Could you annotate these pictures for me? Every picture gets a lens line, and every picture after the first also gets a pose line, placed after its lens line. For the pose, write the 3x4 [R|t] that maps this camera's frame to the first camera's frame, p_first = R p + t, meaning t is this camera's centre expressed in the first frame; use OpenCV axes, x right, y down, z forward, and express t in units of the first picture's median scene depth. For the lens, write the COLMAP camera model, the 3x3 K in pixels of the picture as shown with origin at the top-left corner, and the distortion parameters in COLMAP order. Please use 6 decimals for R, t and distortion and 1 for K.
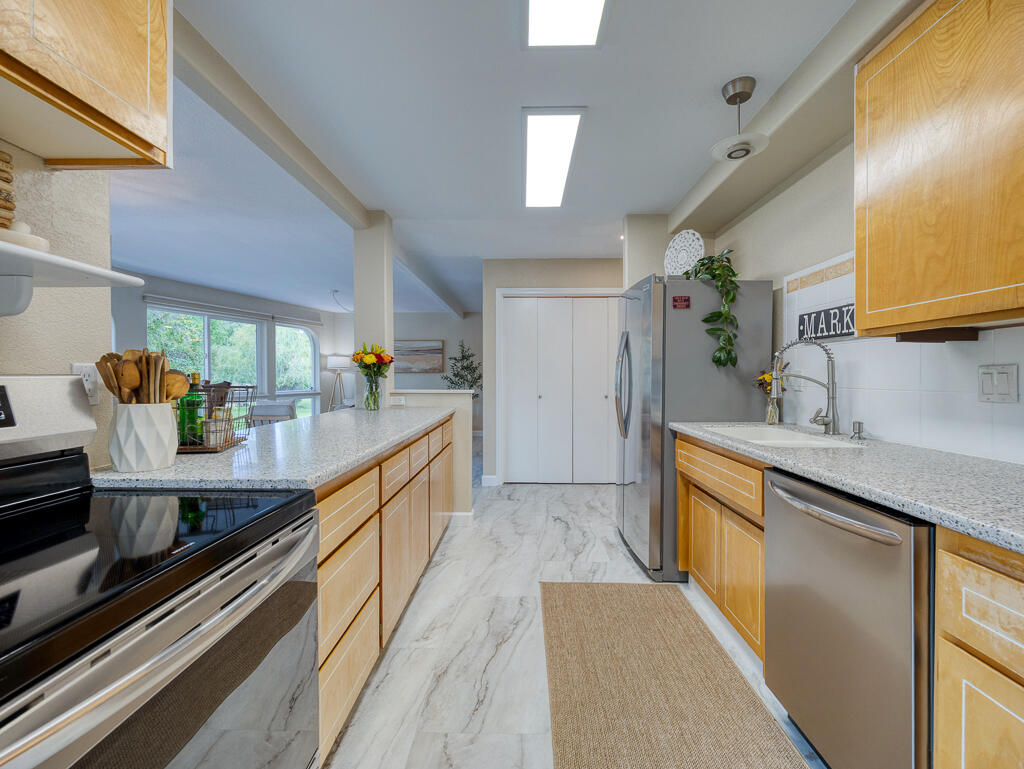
lens RADIAL K [[444.3, 0, 512.2], [0, 444.3, 382.0], [0, 0, 1]] dist [0.001095, 0.000099]
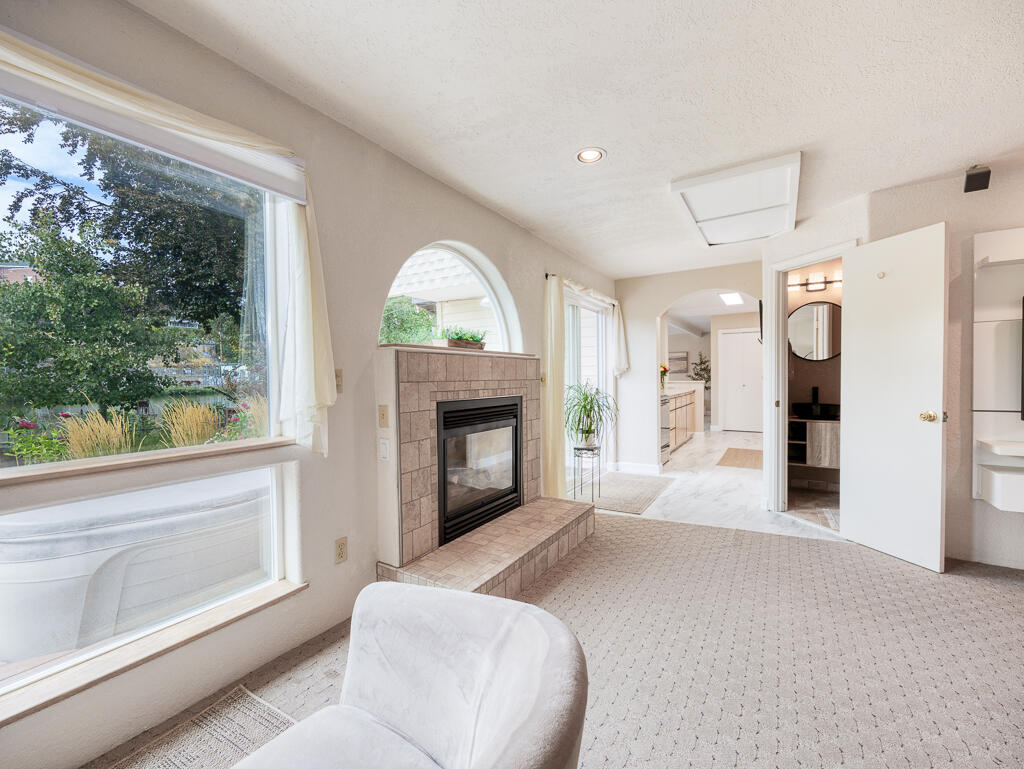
lens RADIAL K [[444.3, 0, 512.3], [0, 444.3, 390.1], [0, 0, 1]] dist [0.001095, 0.000099]
pose [[0.868156, 0.004703, -0.496269, 0.129312], [0.004985, 0.999822, 0.018196, 0.011687], [0.496266, -0.018271, 0.867978, -1.003328]]
